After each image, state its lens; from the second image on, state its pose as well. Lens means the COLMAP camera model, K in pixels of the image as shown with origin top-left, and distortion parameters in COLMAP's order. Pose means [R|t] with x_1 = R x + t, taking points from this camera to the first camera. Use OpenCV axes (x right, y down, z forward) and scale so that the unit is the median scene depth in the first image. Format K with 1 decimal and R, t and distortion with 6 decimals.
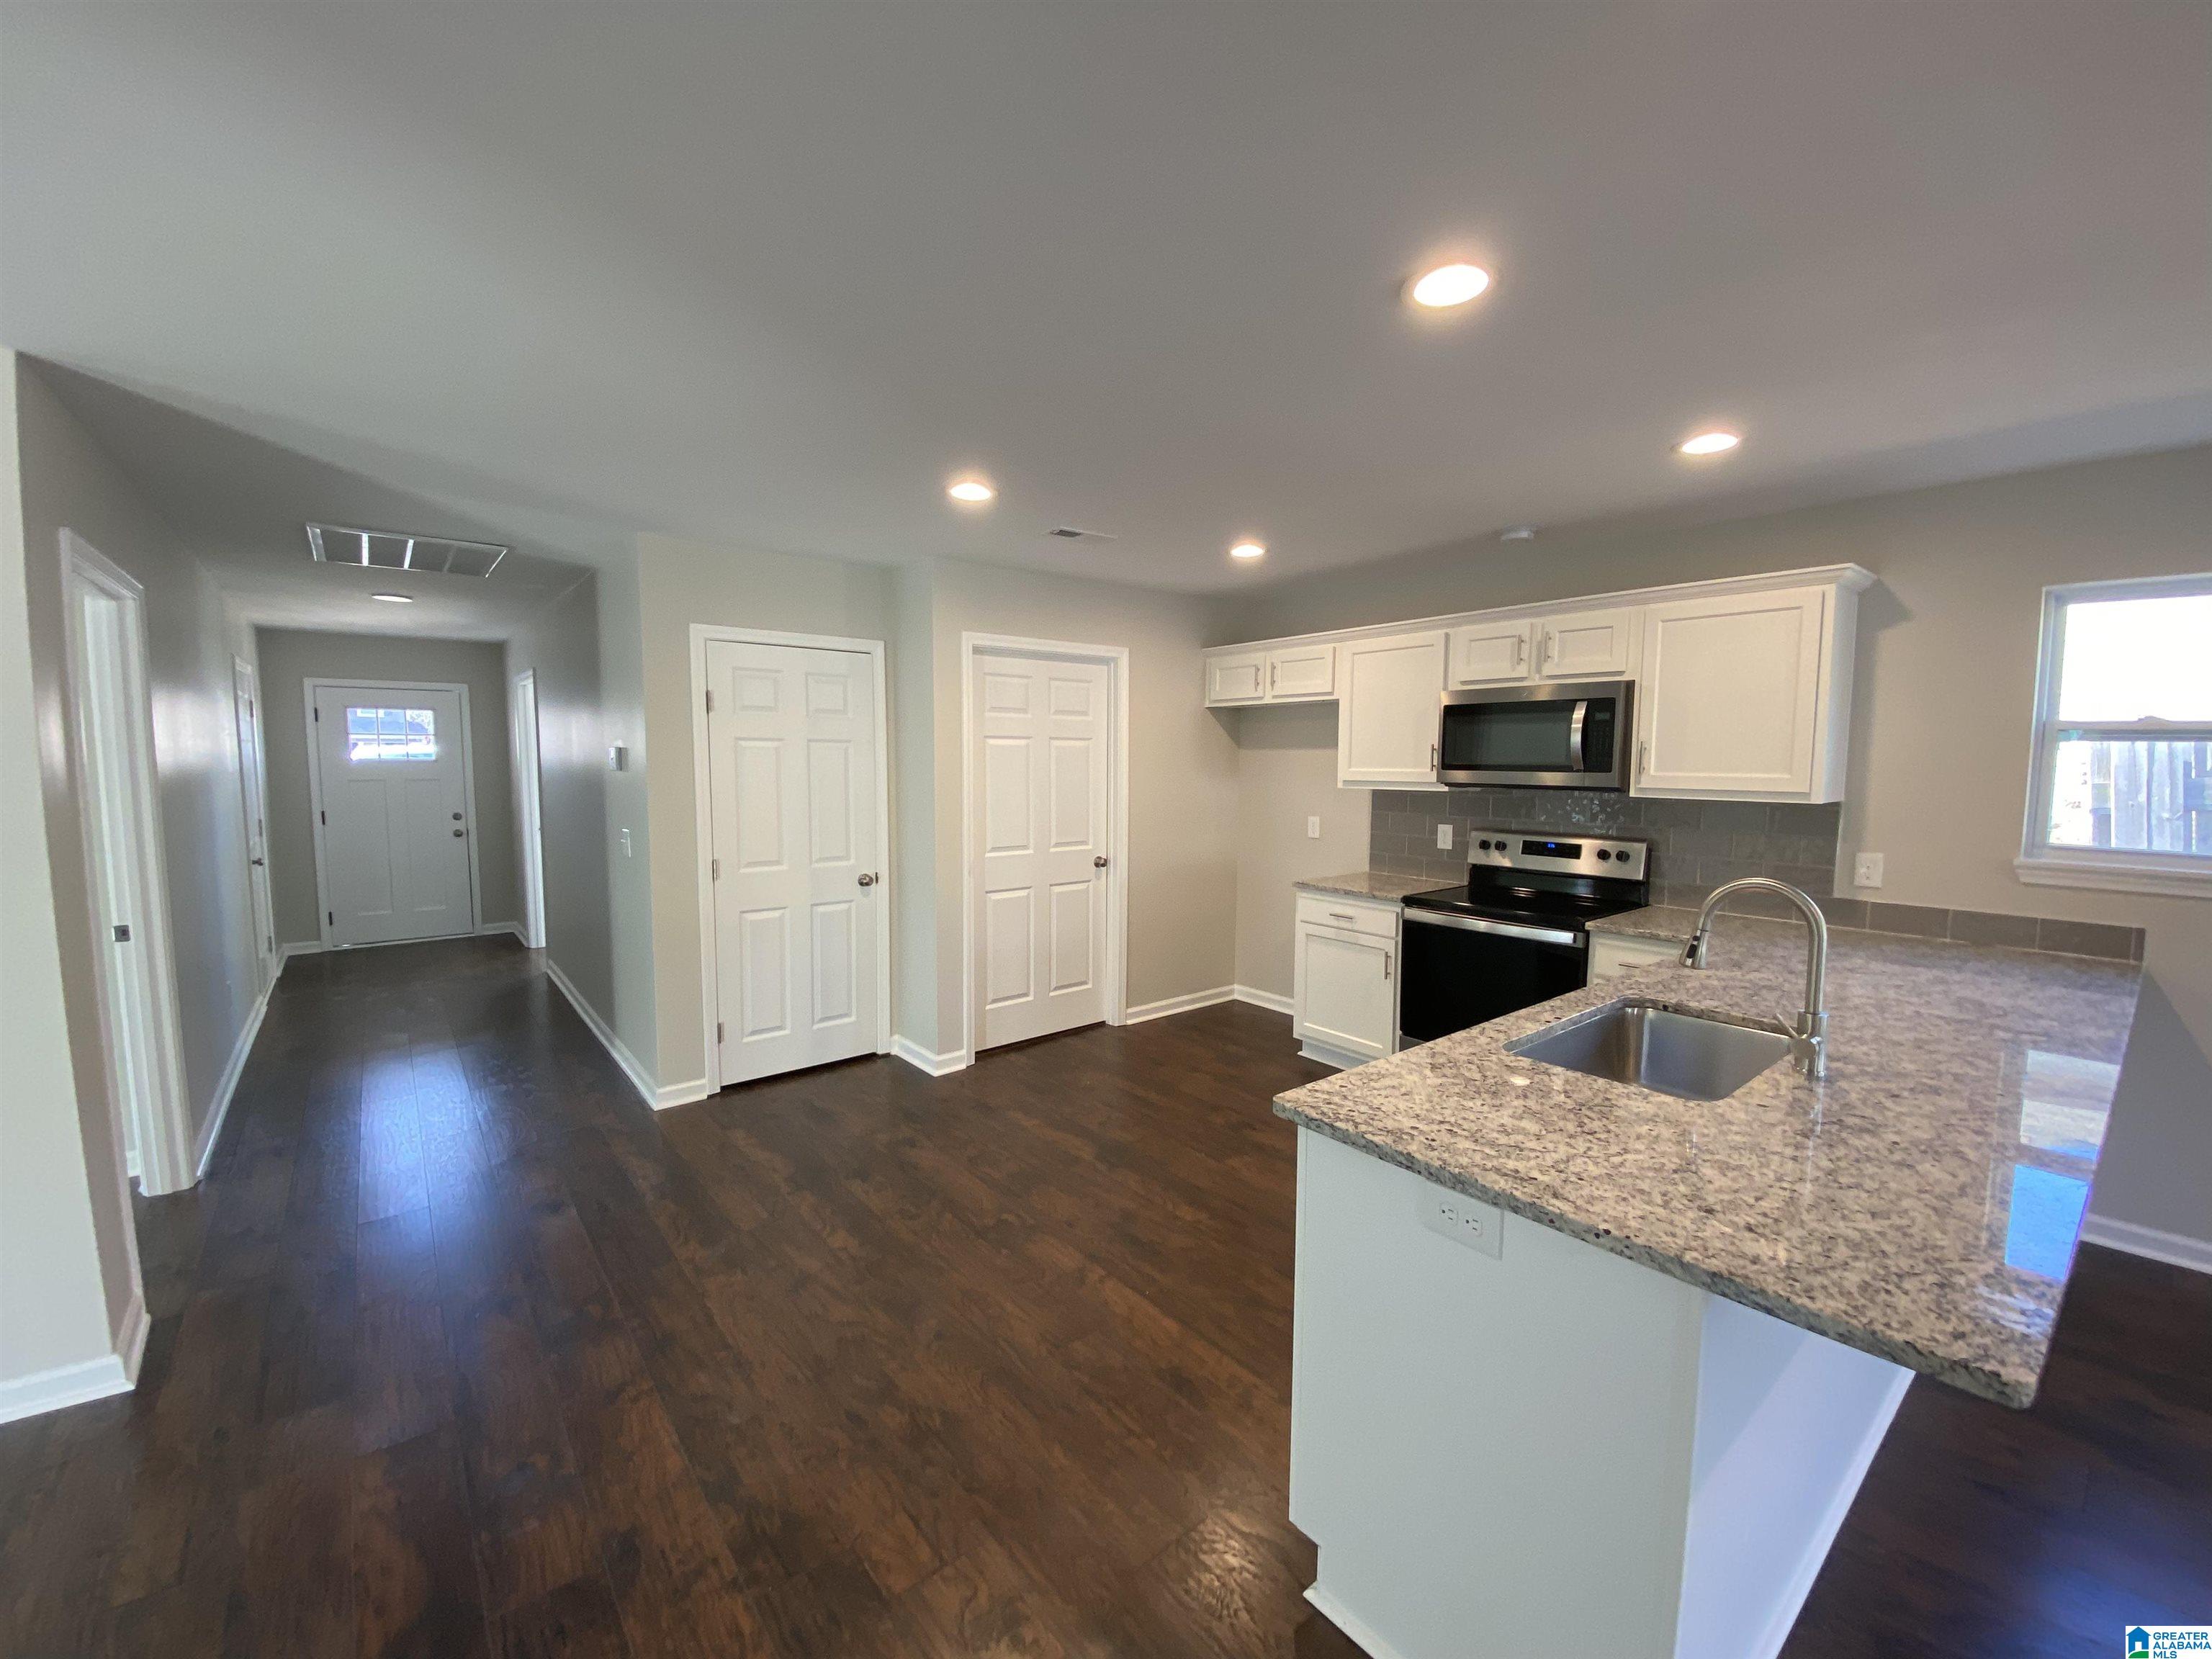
lens RADIAL K [[863.2, 0, 1112.6], [0, 863.2, 828.0], [0, 0, 1]] dist [0.027777, -0.016971]
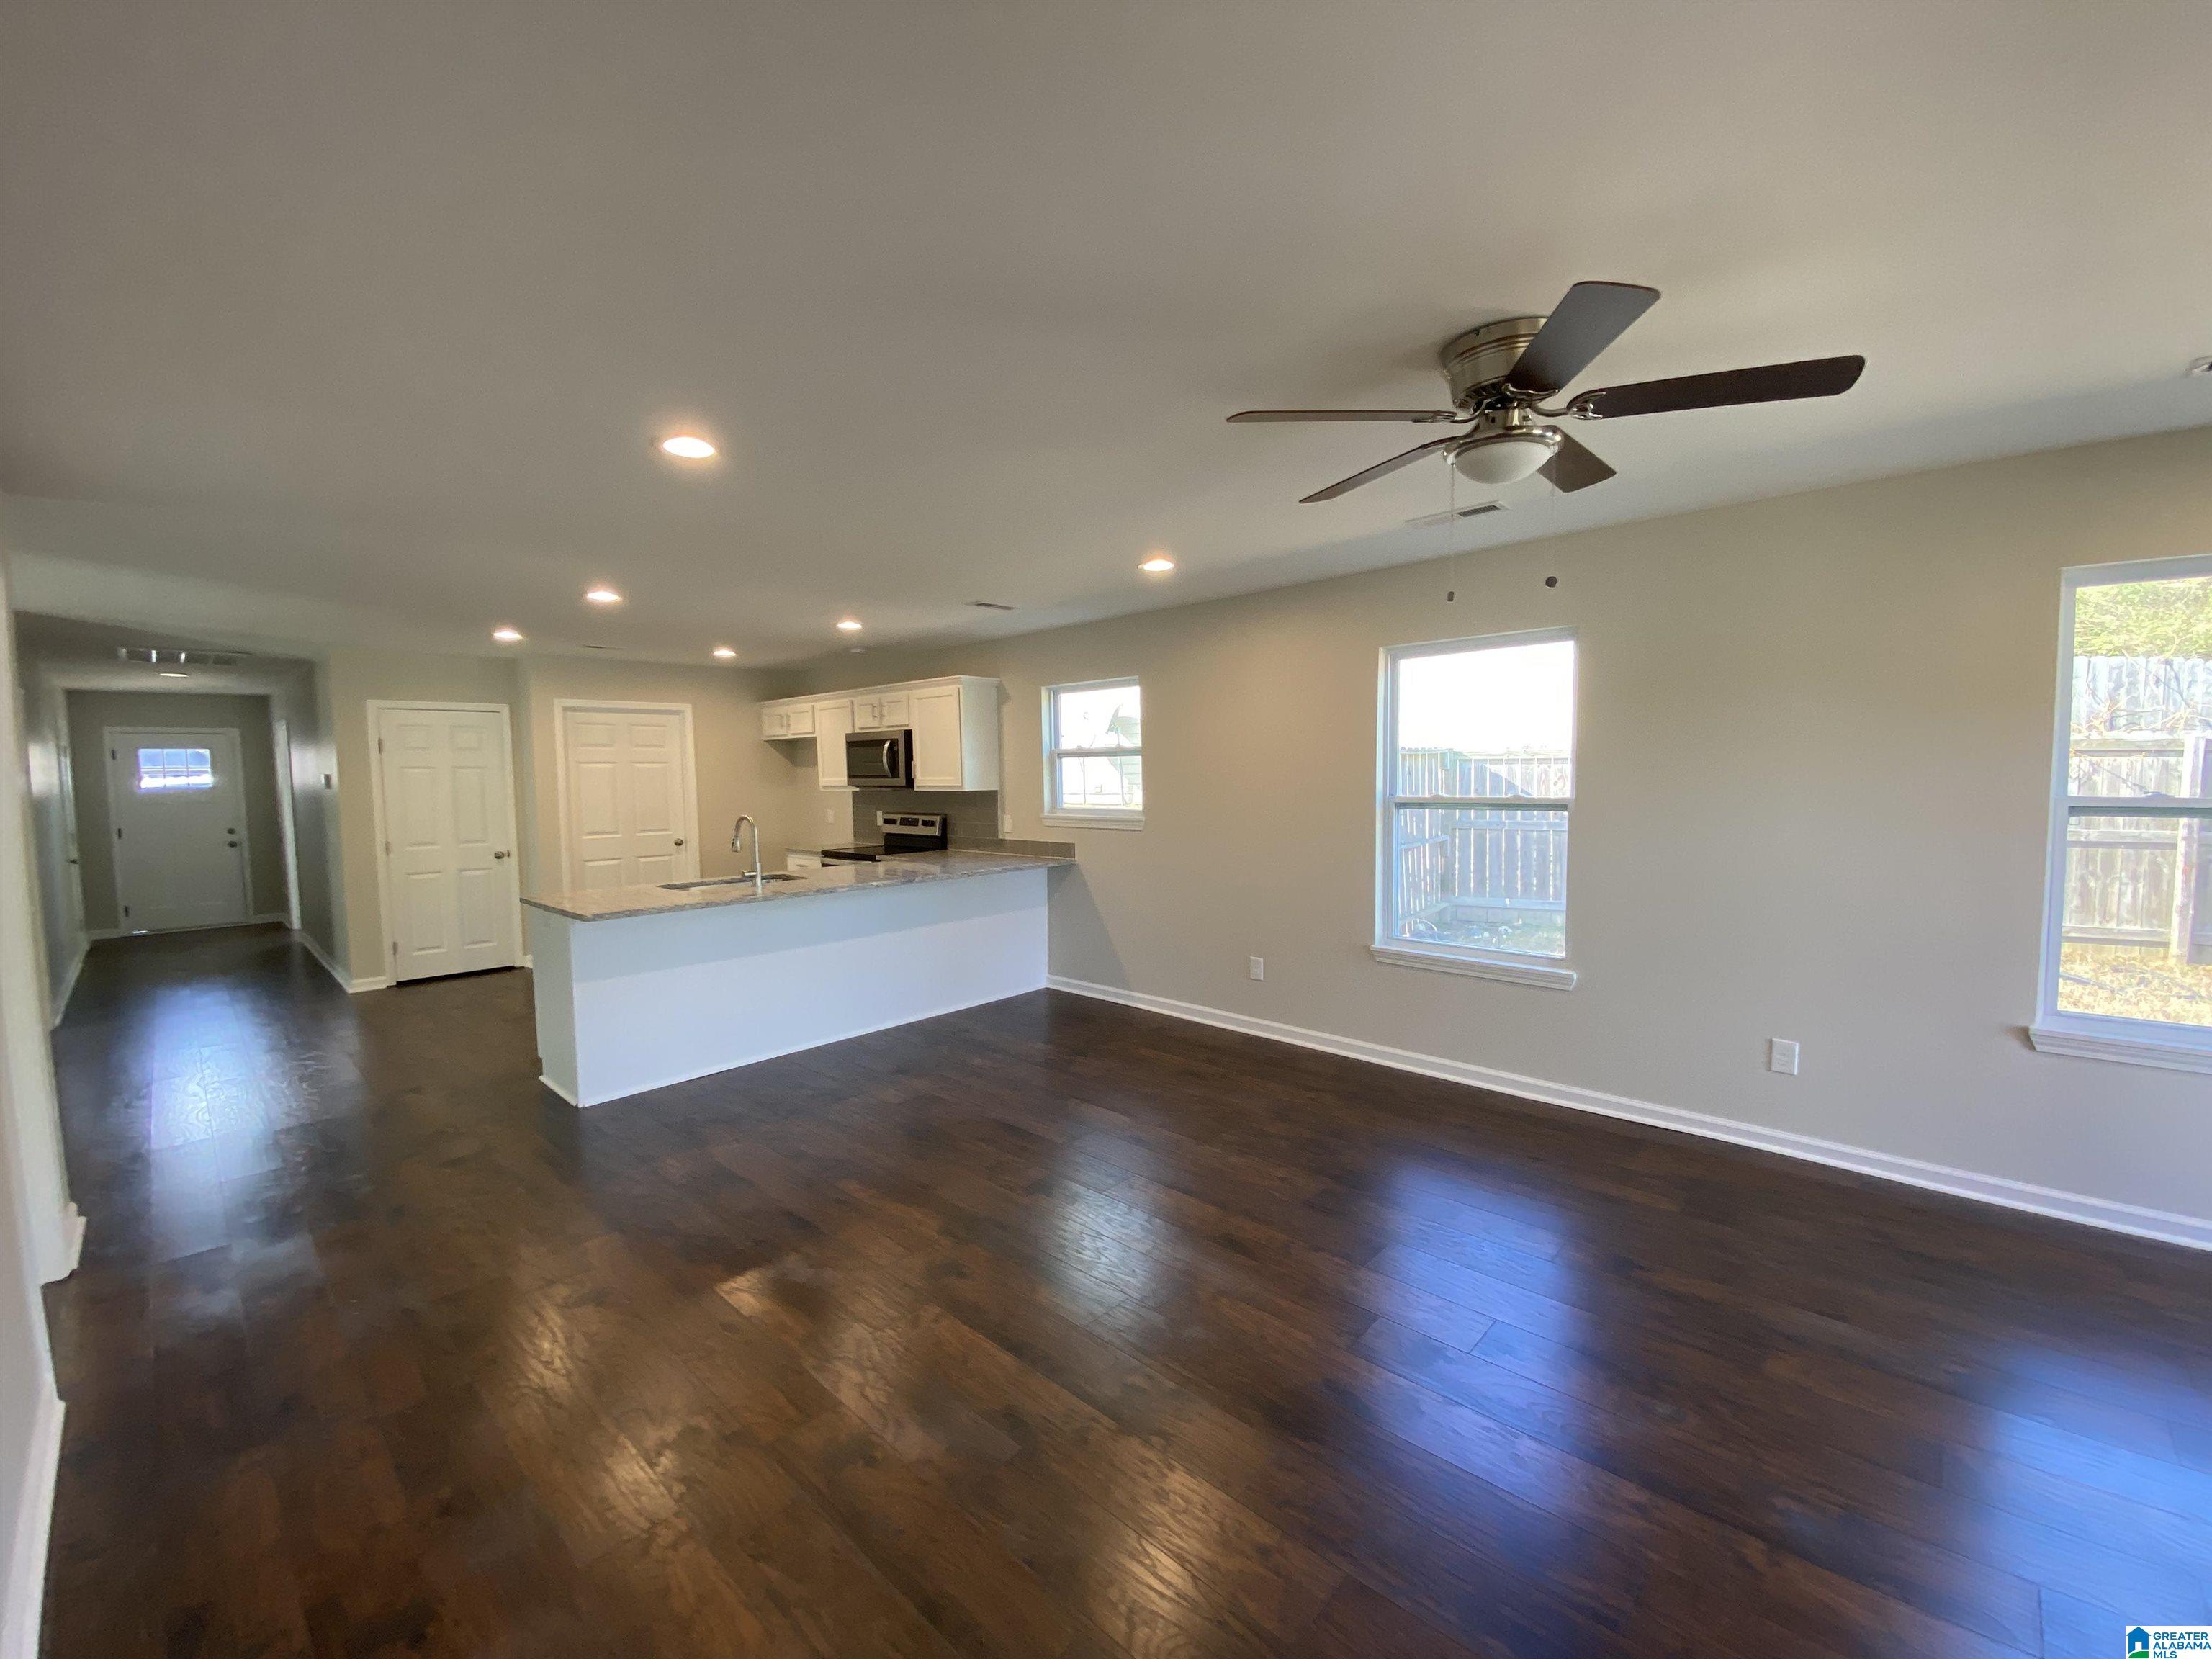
lens RADIAL K [[902.1, 0, 1106.0], [0, 902.1, 829.5], [0, 0, 1]] dist [0.036570, -0.021511]
pose [[0.994590, -0.027800, 0.100087, 0.657702], [0.029490, 0.999446, -0.015444, 0.073210], [-0.099602, 0.018312, 0.994859, -0.782416]]
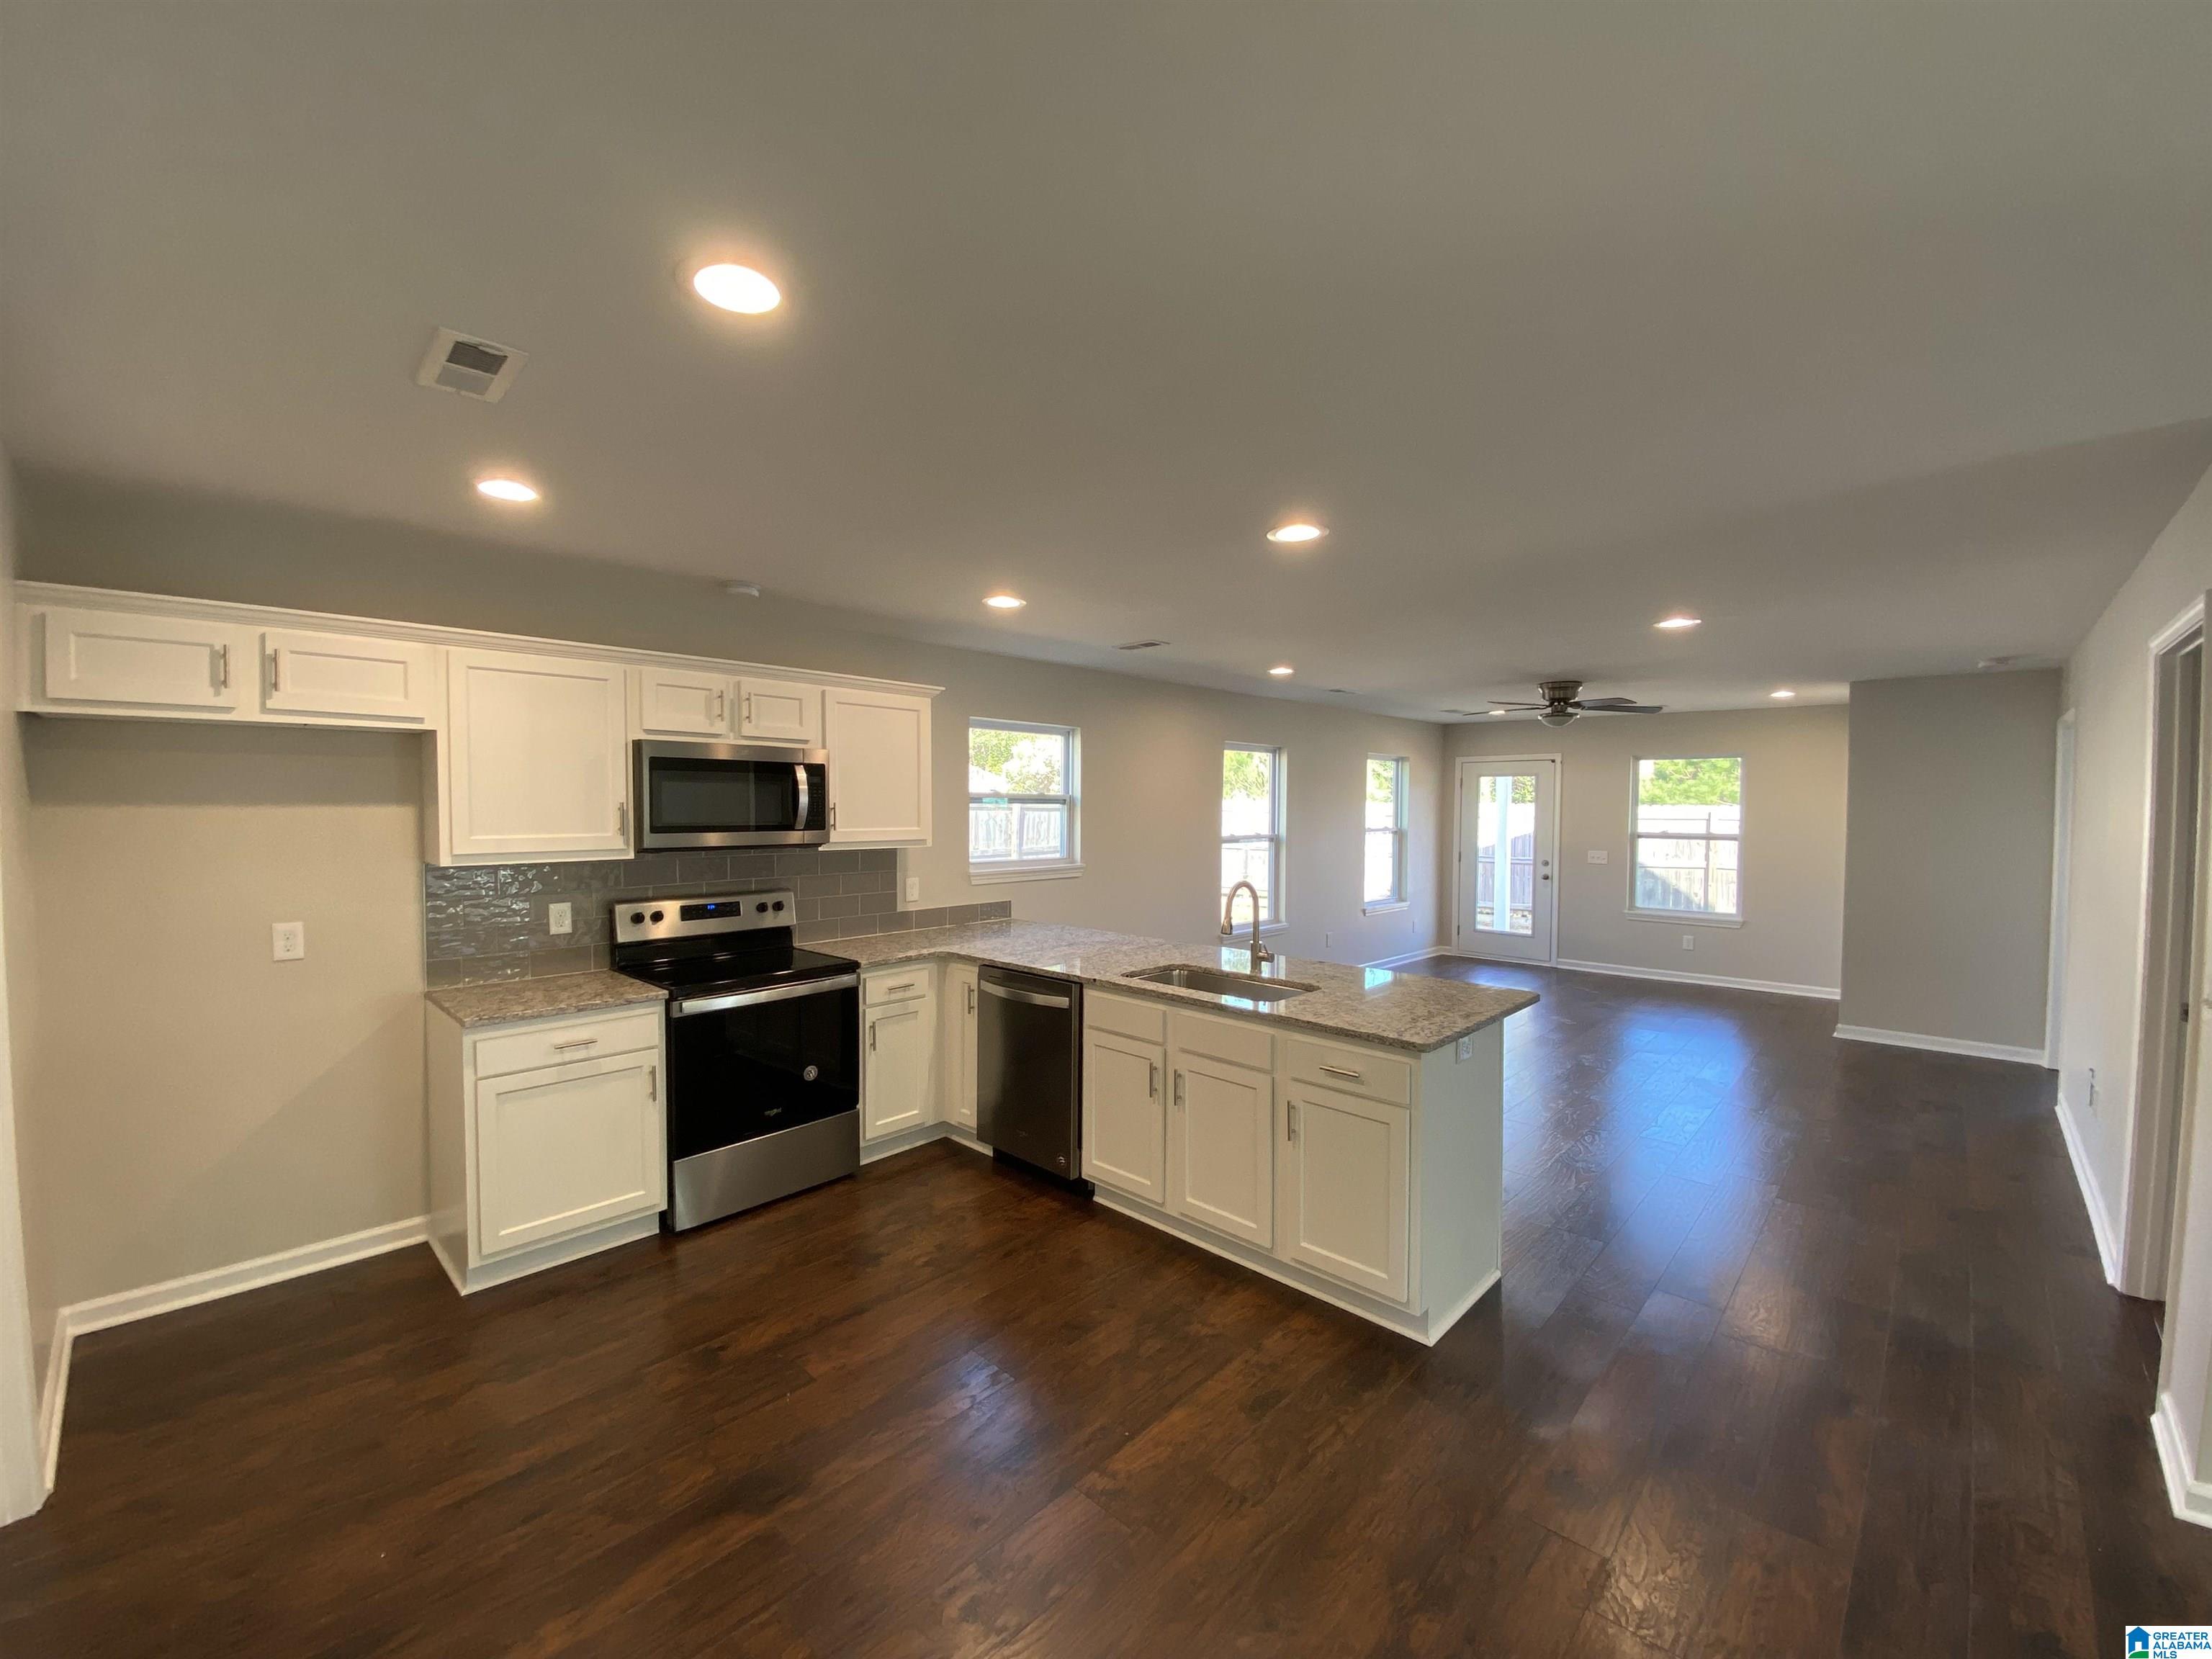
lens RADIAL K [[863.2, 0, 1112.6], [0, 863.2, 828.0], [0, 0, 1]] dist [0.027777, -0.016971]
pose [[-0.096373, -0.030799, 0.994869, -0.463968], [0.076649, 0.996323, 0.038269, -0.065427], [-0.992390, 0.079944, -0.093658, 0.590488]]
